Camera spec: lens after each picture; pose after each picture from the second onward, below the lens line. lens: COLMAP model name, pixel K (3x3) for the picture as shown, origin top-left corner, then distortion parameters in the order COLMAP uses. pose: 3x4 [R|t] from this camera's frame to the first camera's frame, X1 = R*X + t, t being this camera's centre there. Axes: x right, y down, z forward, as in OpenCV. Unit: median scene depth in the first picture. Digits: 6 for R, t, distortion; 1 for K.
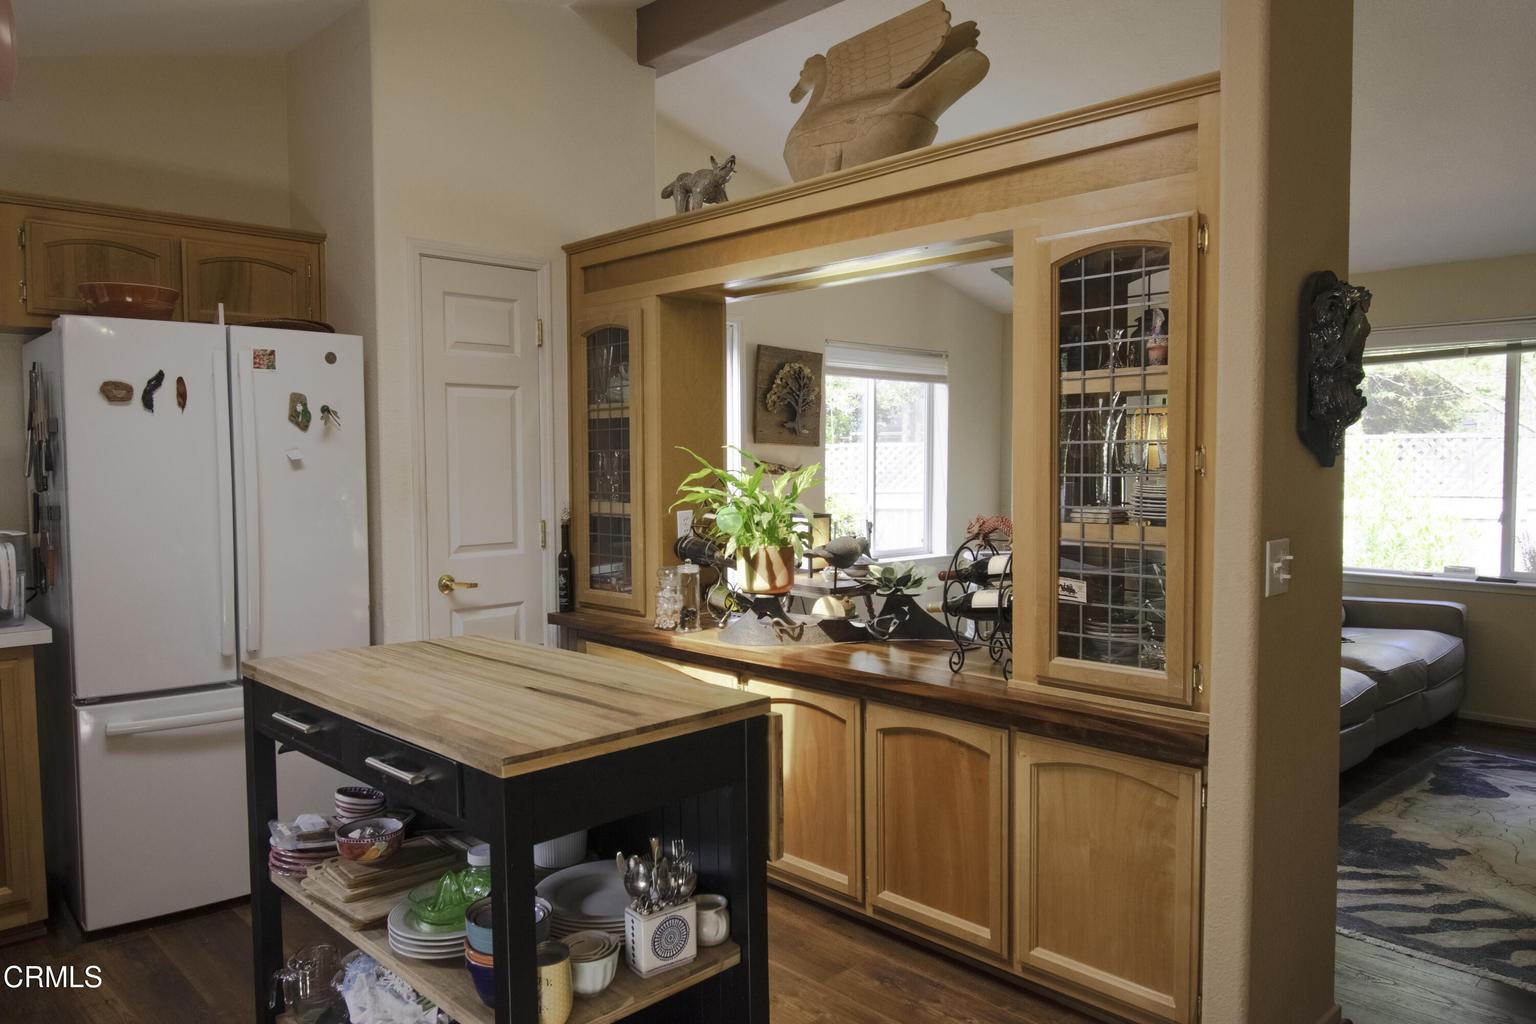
lens RADIAL K [[1069.2, 0, 773.1], [0, 1069.2, 506.2], [0, 0, 1]] dist [0.012577, -0.014110]
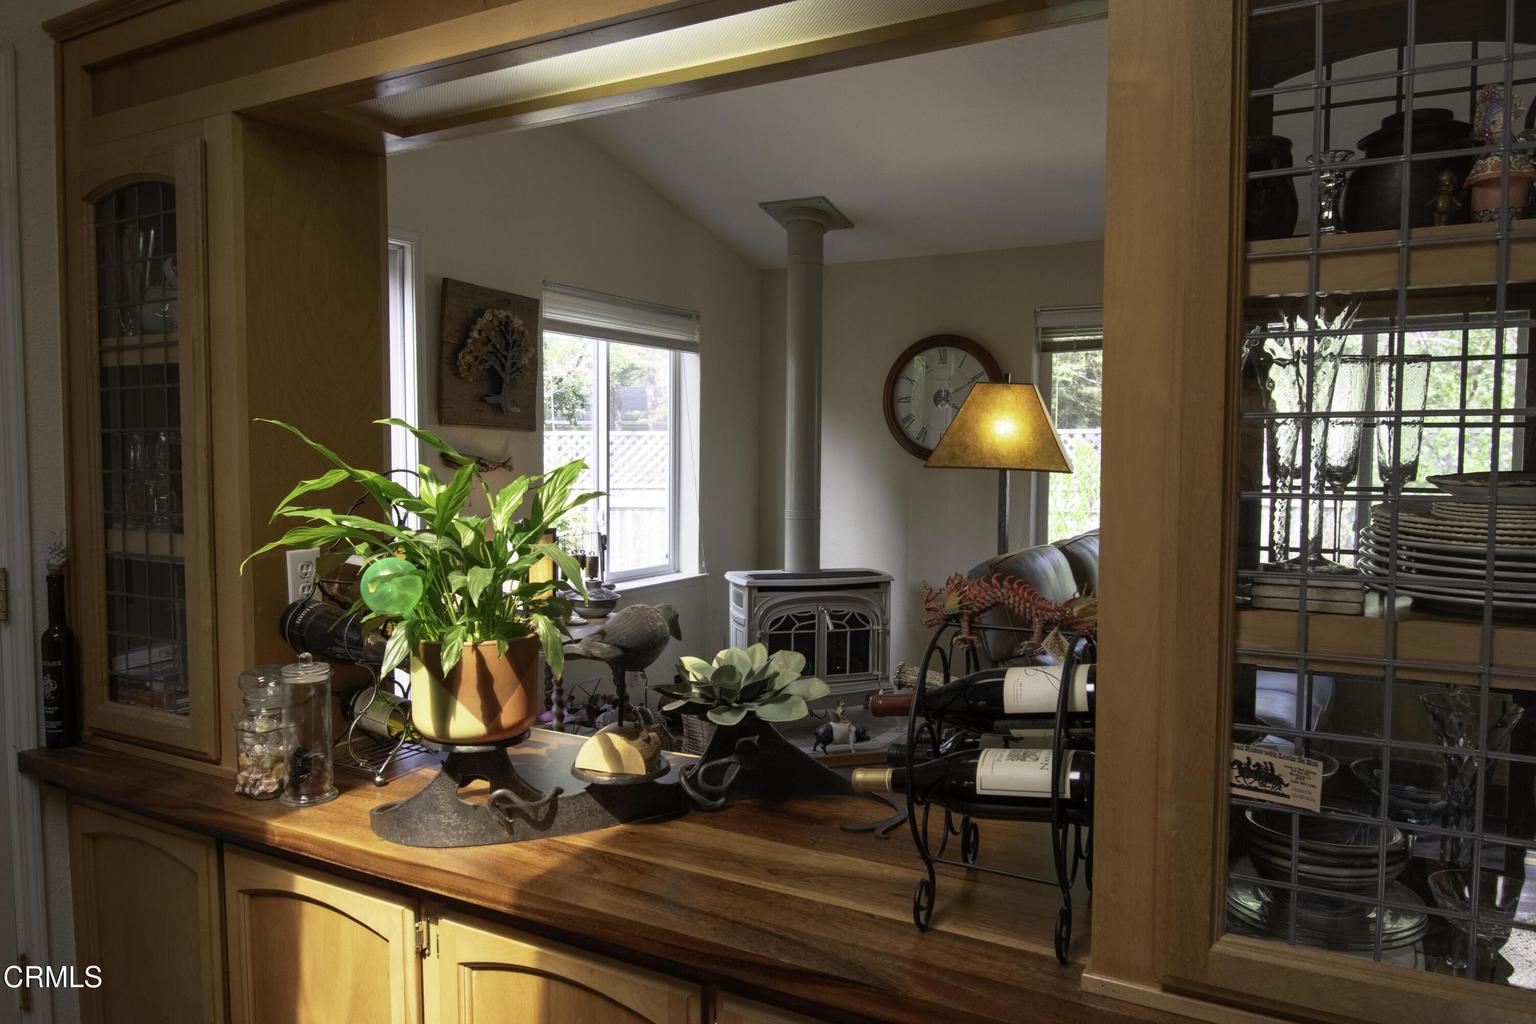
lens RADIAL K [[1069.2, 0, 762.9], [0, 1069.2, 507.7], [0, 0, 1]] dist [0.012577, -0.014110]
pose [[0.960889, -0.007207, 0.276840, -0.013517], [0.004465, 0.999935, 0.010534, -0.020305], [-0.276898, -0.008886, 0.960858, 0.457636]]
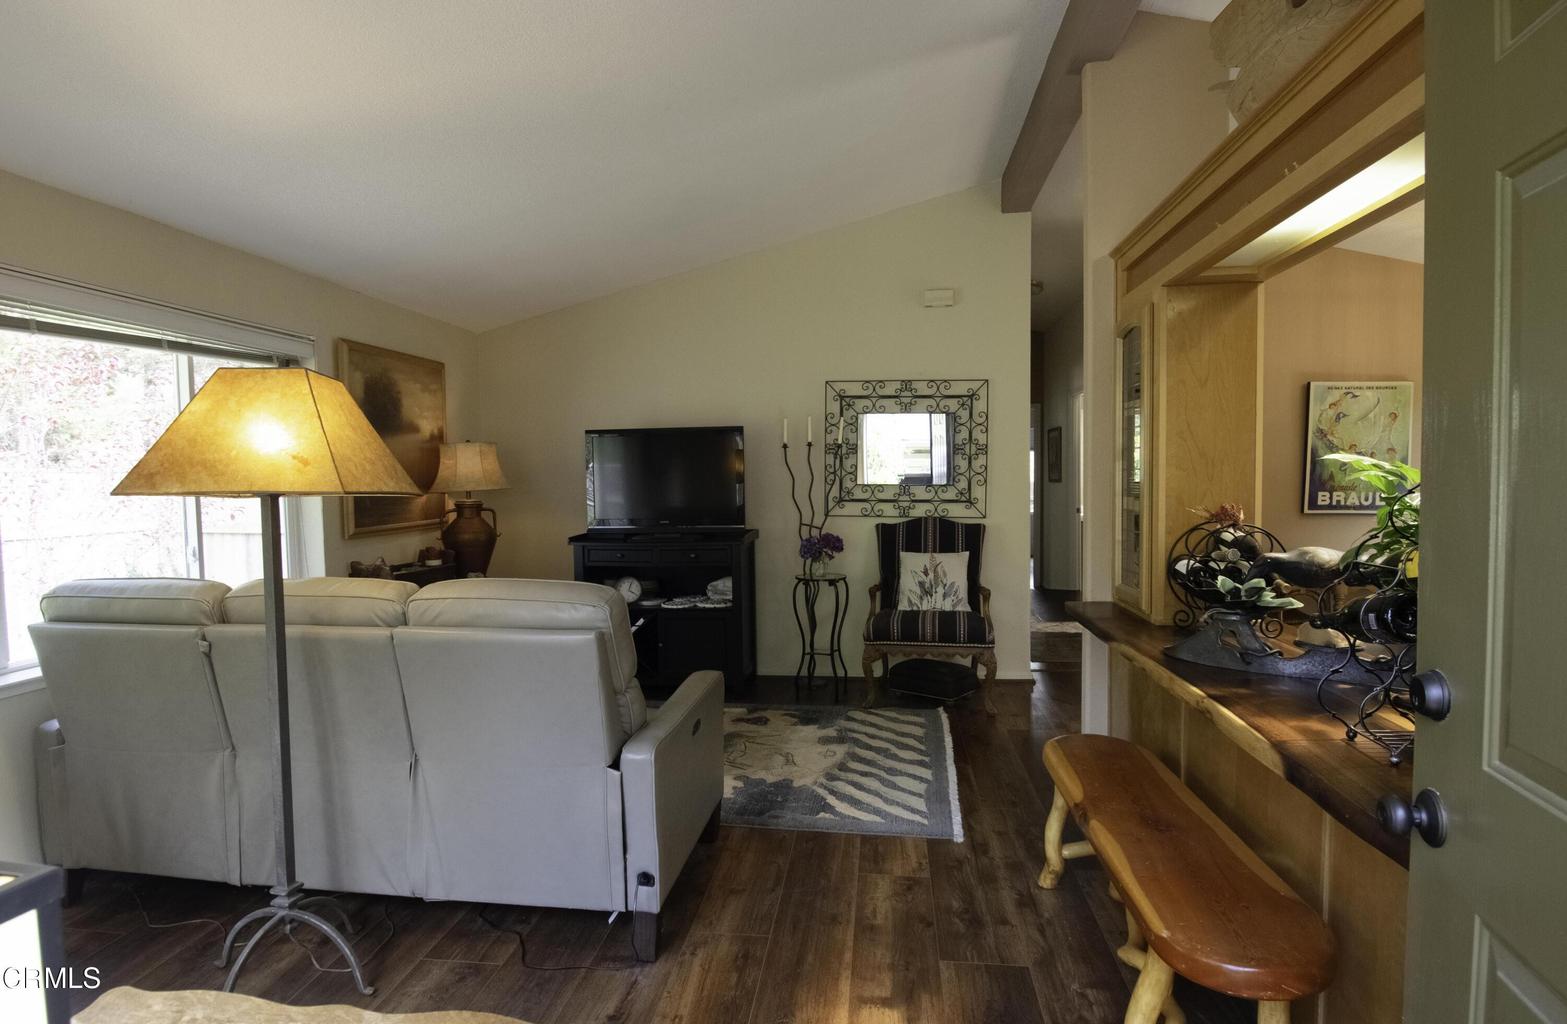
lens RADIAL K [[828.4, 0, 779.9], [0, 828.4, 513.7], [0, 0, 1]] dist [-0.008678, -0.001387]
pose [[-0.624173, -0.018750, 0.781061, -0.147195], [0.058767, 0.995753, 0.070867, -0.055858], [-0.779073, 0.090134, -0.620420, 1.515596]]
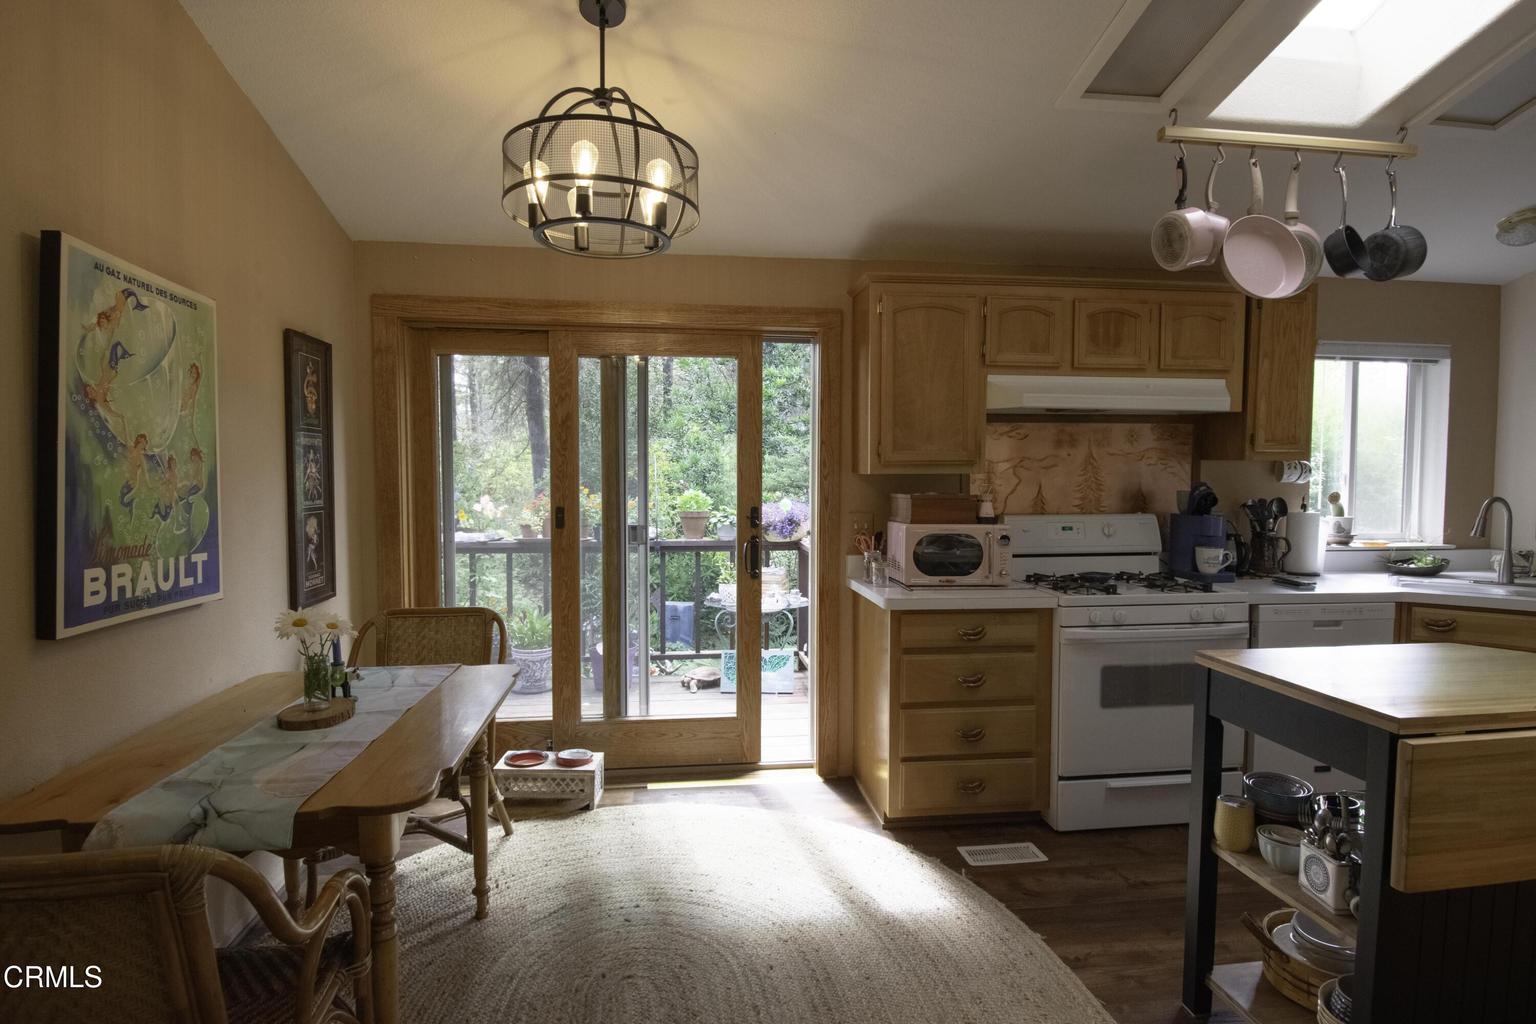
lens RADIAL K [[790.1, 0, 779.8], [0, 790.1, 513.4], [0, 0, 1]] dist [0.003493, -0.015226]
pose [[-0.594758, 0.045761, -0.802601, 0.492532], [-0.038848, 0.995576, 0.085552, -0.025836], [0.802965, 0.082062, -0.590350, 0.521744]]
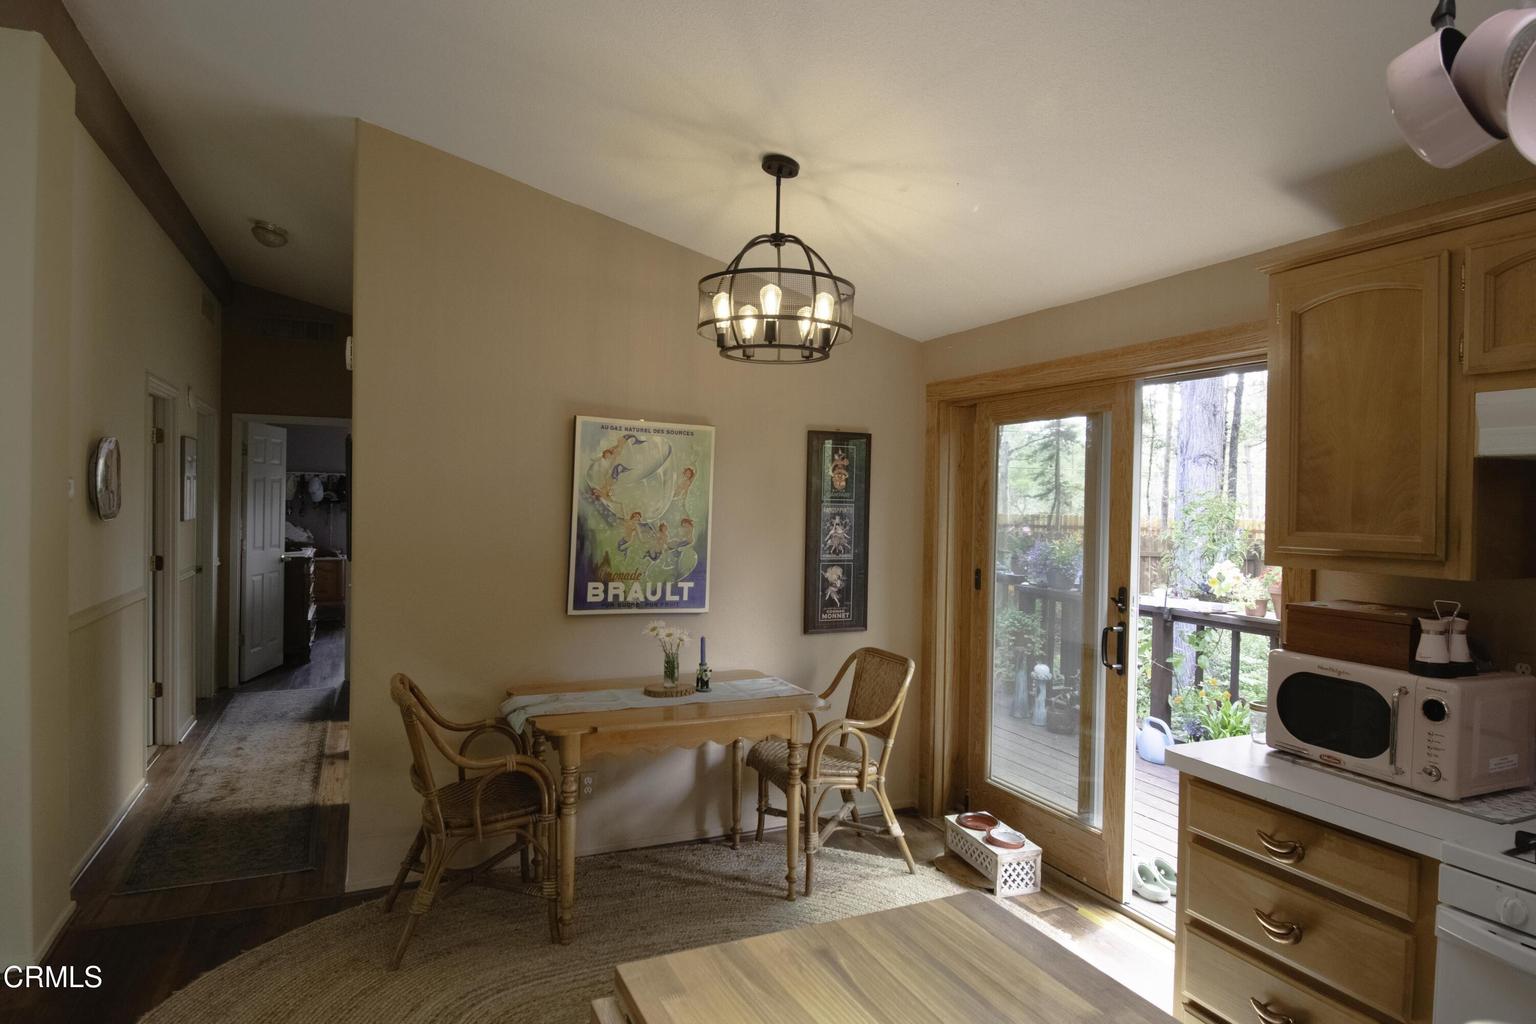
lens RADIAL K [[902.3, 0, 780.6], [0, 902.3, 511.3], [0, 0, 1]] dist [0.003349, -0.015005]
pose [[-0.942216, -0.016003, 0.334624, -0.164024], [0.003436, 0.998344, 0.057421, -0.076717], [-0.334989, 0.055253, -0.940601, 0.813474]]
